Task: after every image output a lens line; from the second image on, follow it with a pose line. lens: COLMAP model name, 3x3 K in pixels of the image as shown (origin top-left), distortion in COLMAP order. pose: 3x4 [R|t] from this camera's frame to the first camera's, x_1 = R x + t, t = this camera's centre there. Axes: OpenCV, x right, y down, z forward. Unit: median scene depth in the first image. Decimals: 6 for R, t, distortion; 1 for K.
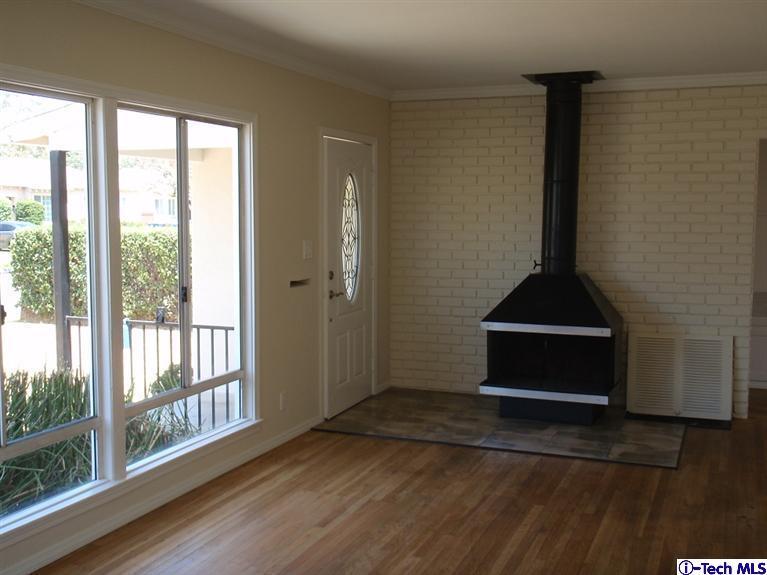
lens RADIAL K [[863.8, 0, 383.5], [0, 863.8, 287.5], [0, 0, 1]] dist [0.014290, -0.029833]
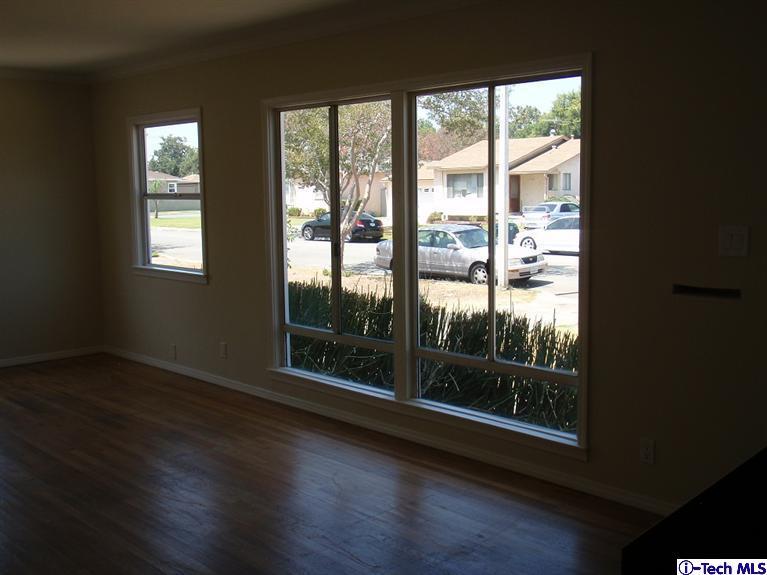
lens RADIAL K [[863.8, 0, 383.5], [0, 863.8, 287.5], [0, 0, 1]] dist [0.014290, -0.029833]
pose [[-0.407319, 0.106666, -0.907036, 0.842003], [-0.079215, 0.985287, 0.151440, -0.126000], [0.909844, 0.133535, -0.392876, 1.511559]]
